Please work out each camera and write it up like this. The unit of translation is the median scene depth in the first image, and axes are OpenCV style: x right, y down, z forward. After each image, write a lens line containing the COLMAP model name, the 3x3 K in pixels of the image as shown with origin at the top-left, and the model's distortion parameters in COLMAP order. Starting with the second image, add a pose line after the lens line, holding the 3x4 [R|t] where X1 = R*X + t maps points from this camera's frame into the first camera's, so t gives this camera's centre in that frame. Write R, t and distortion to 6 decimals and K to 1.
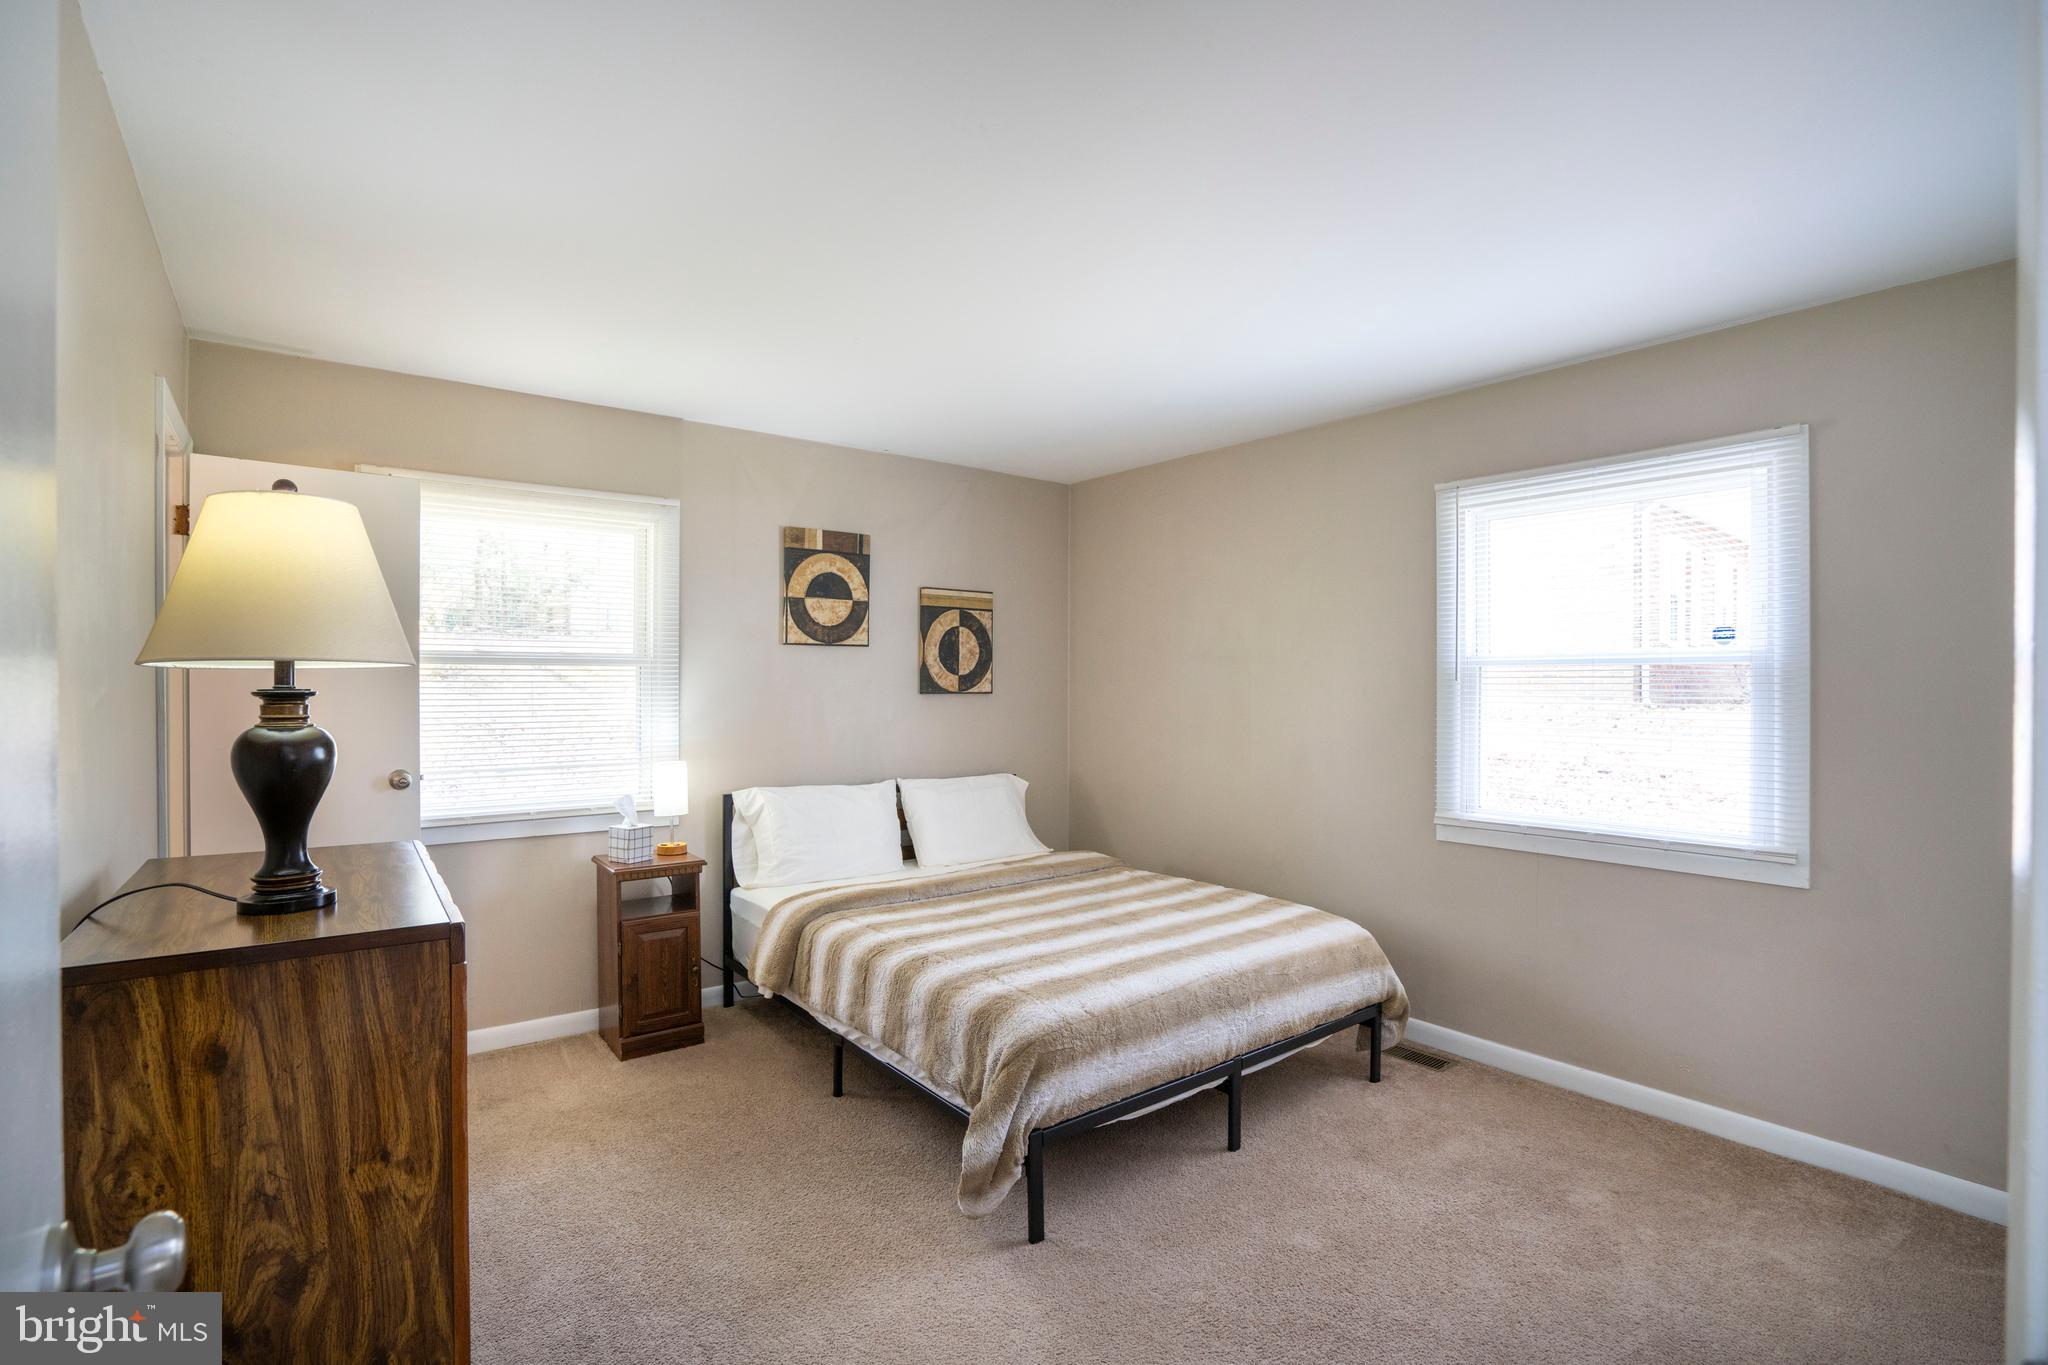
lens RADIAL K [[947.0, 0, 1019.4], [0, 947.0, 686.4], [0, 0, 1]] dist [-0.068682, 0.031424]
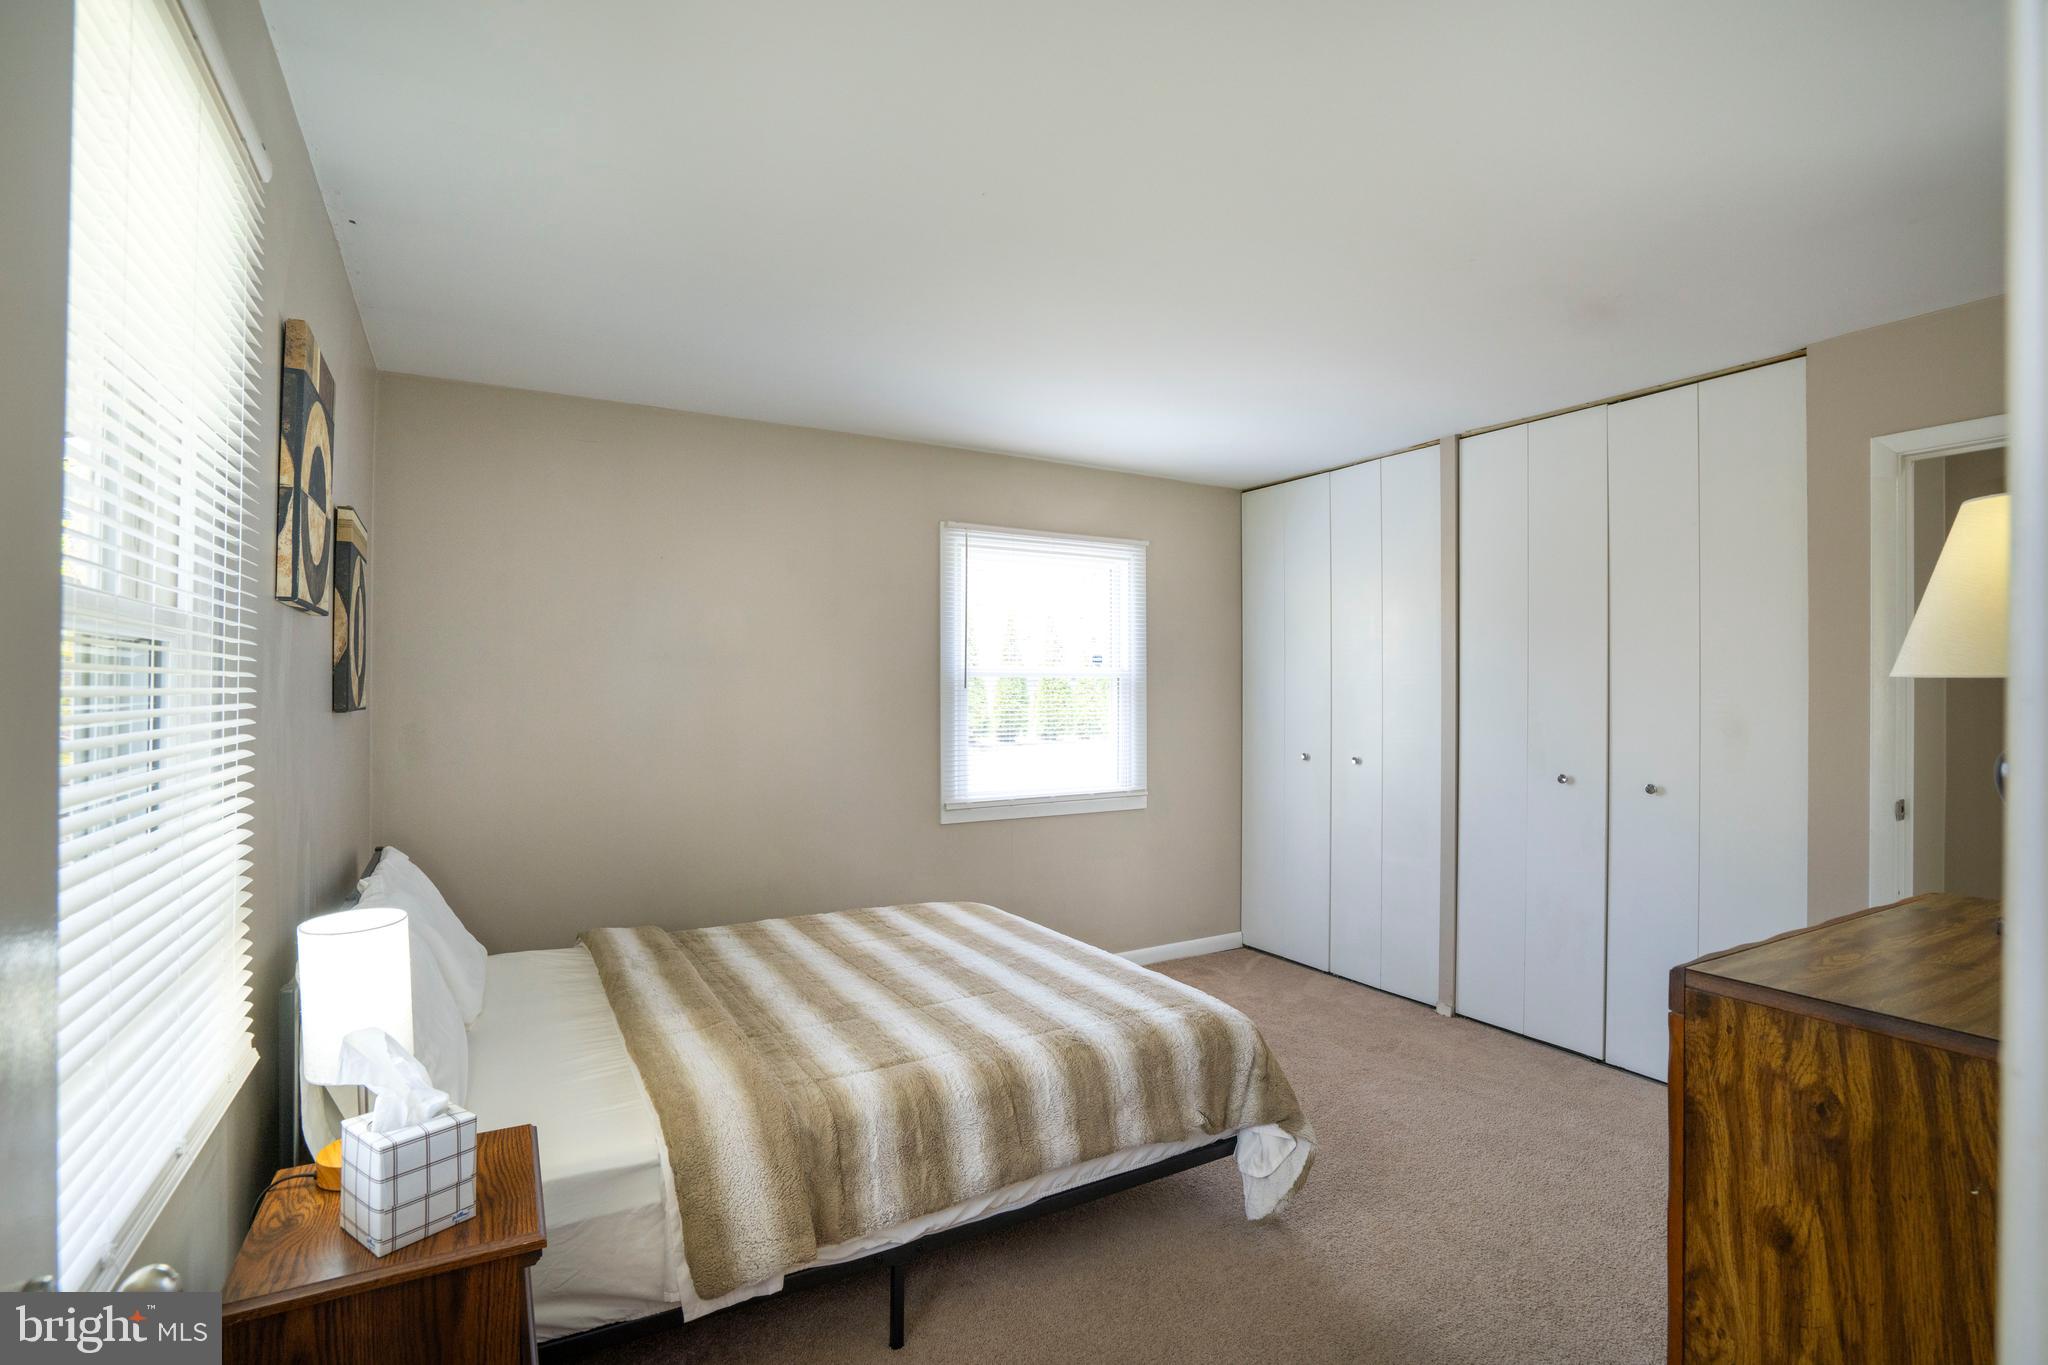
lens RADIAL K [[947.0, 0, 1019.4], [0, 947.0, 686.4], [0, 0, 1]] dist [-0.068682, 0.031424]
pose [[0.136437, 0.002003, 0.990647, -0.932566], [-0.002469, 0.999996, -0.001682, -0.007981], [-0.990646, -0.002217, 0.136441, 0.970884]]
